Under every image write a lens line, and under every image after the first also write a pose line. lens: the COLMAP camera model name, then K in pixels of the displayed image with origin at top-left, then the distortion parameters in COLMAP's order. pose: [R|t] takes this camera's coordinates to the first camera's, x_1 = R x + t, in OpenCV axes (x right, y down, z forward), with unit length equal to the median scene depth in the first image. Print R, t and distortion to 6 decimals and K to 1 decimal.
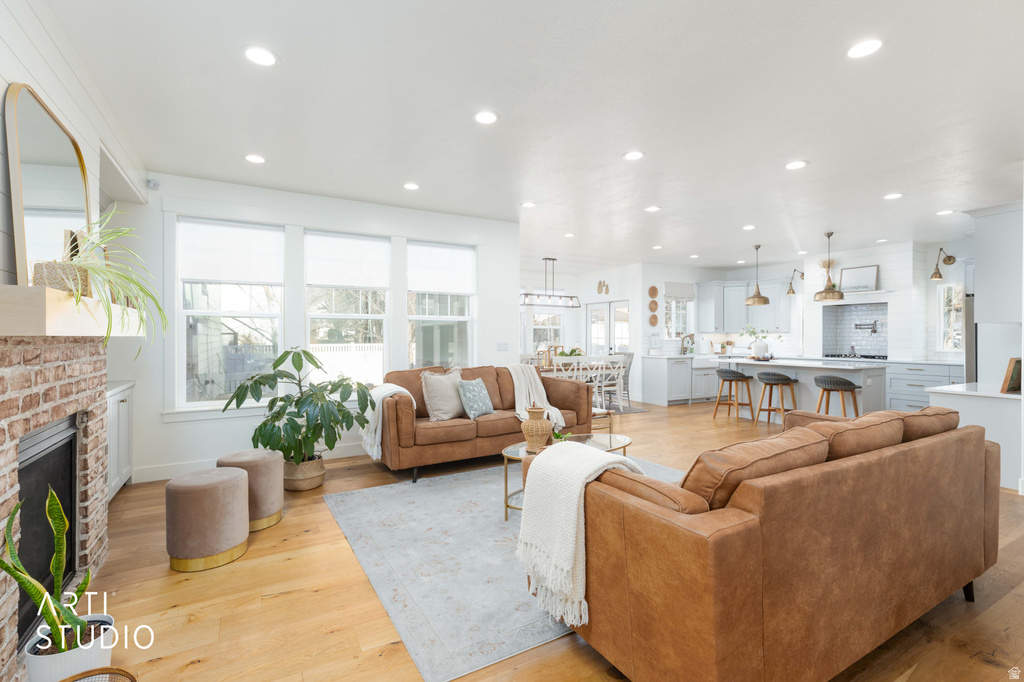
lens RADIAL K [[458.4, 0, 509.6], [0, 458.4, 336.6], [0, 0, 1]] dist [0.007352, -0.001512]
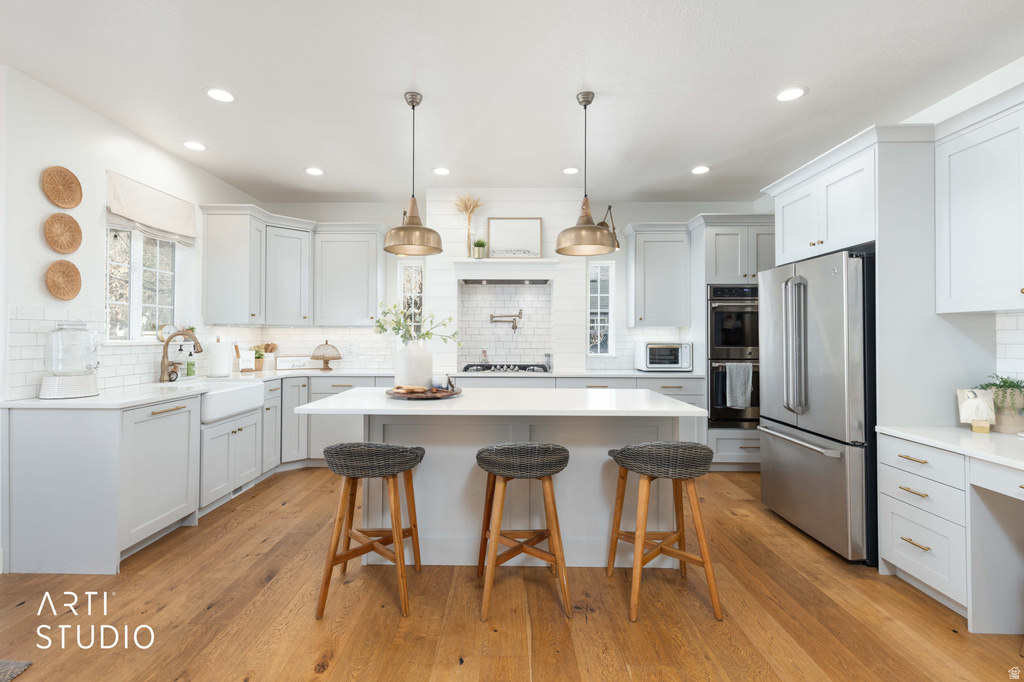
lens RADIAL K [[458.4, 0, 494.4], [0, 458.4, 330.8], [0, 0, 1]] dist [0.007352, -0.001512]
pose [[0.508728, 0.010174, 0.860867, 0.225928], [-0.002136, 0.999942, -0.010555, 0.000997], [-0.860925, 0.003531, 0.508720, 0.685589]]
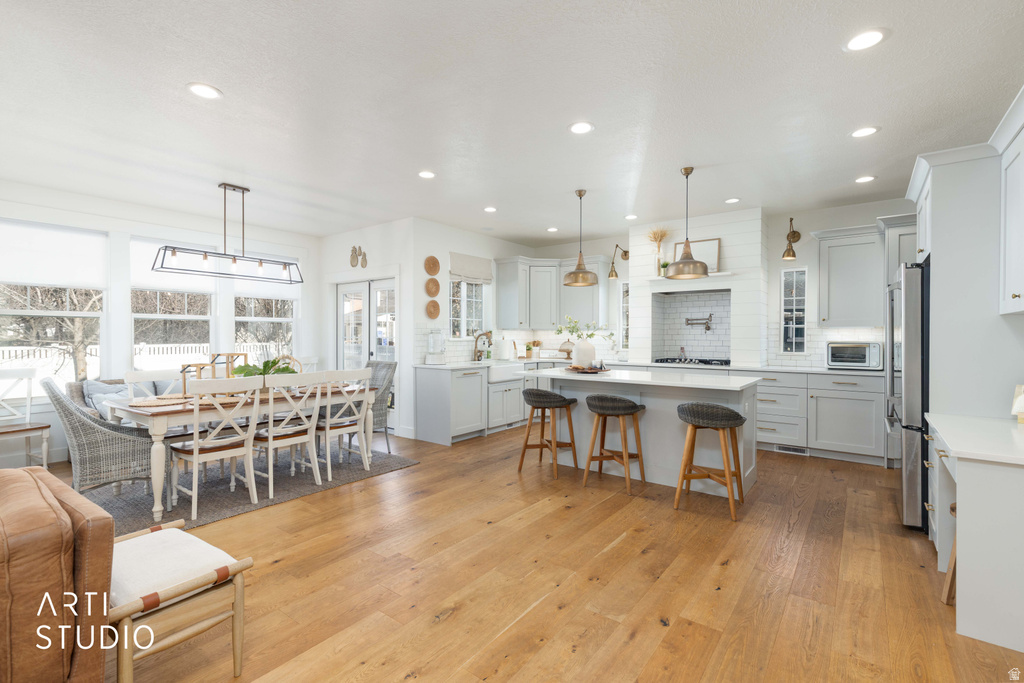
lens RADIAL K [[458.4, 0, 511.3], [0, 458.4, 339.0], [0, 0, 1]] dist [0.007352, -0.001512]
pose [[0.917412, -0.002806, 0.397928, 0.181814], [-0.000732, 0.999962, 0.008738, 0.000366], [-0.397938, -0.008307, 0.917375, 0.417867]]
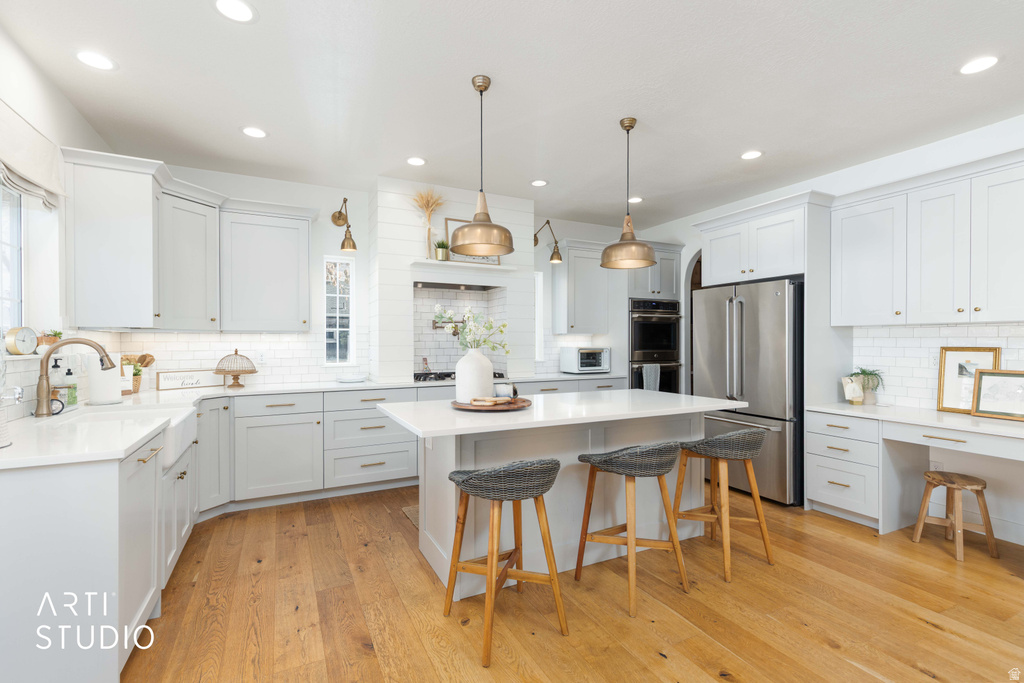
lens RADIAL K [[458.4, 0, 501.5], [0, 458.4, 345.7], [0, 0, 1]] dist [0.007352, -0.001512]
pose [[0.056607, -0.009604, 0.998350, 0.175113], [0.001763, 0.999953, 0.009519, -0.000288], [-0.998395, 0.001221, 0.056621, 0.883709]]
